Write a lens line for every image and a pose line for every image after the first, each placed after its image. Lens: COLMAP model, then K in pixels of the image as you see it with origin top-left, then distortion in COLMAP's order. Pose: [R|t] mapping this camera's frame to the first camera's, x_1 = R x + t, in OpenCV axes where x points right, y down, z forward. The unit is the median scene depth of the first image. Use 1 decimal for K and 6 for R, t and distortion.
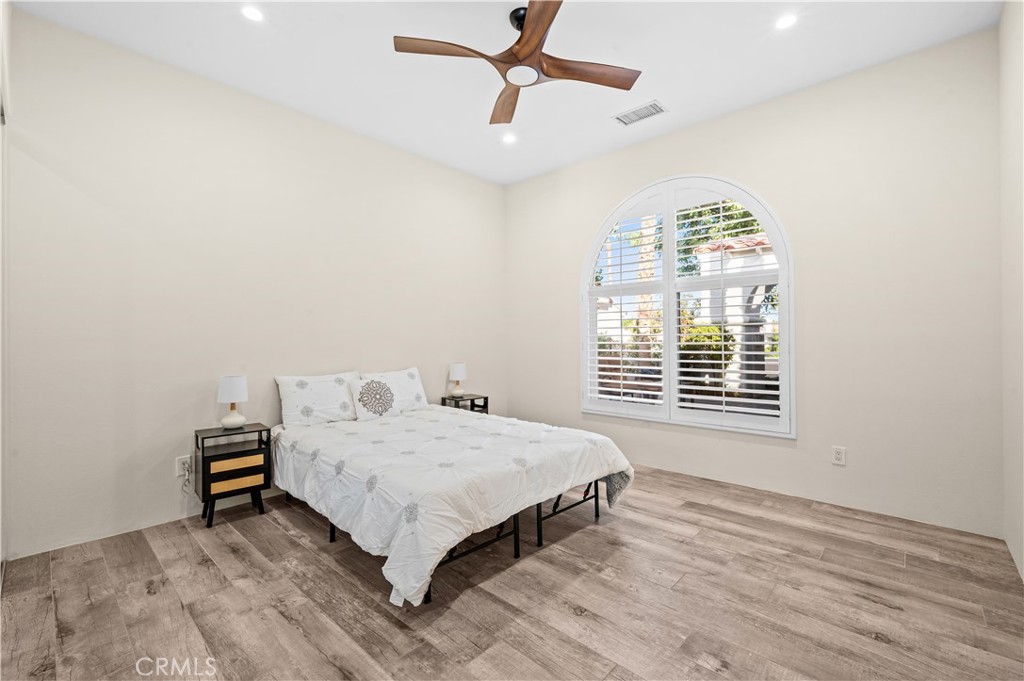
lens RADIAL K [[424.5, 0, 512.0], [0, 424.5, 340.5], [0, 0, 1]] dist [-0.000625, -0.000218]
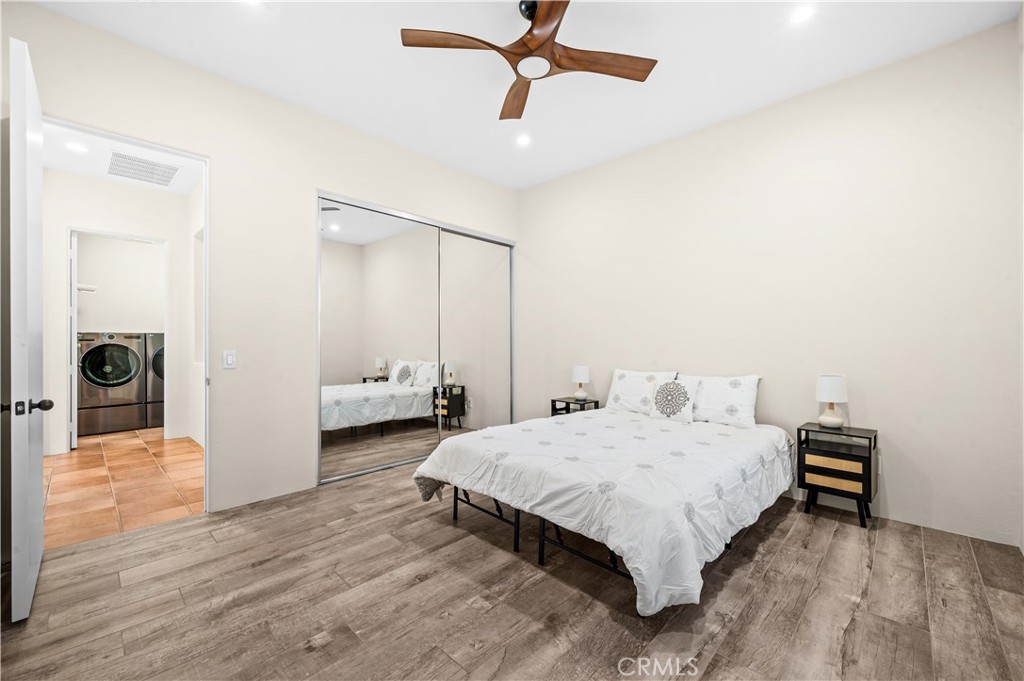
lens RADIAL K [[386.8, 0, 514.8], [0, 386.8, 338.3], [0, 0, 1]] dist [0.000779, 0.000143]
pose [[0.033763, 0.001633, -0.999429, 0.958156], [0.001810, 0.999997, 0.001695, -0.021854], [0.999428, -0.001867, 0.033759, 0.945390]]
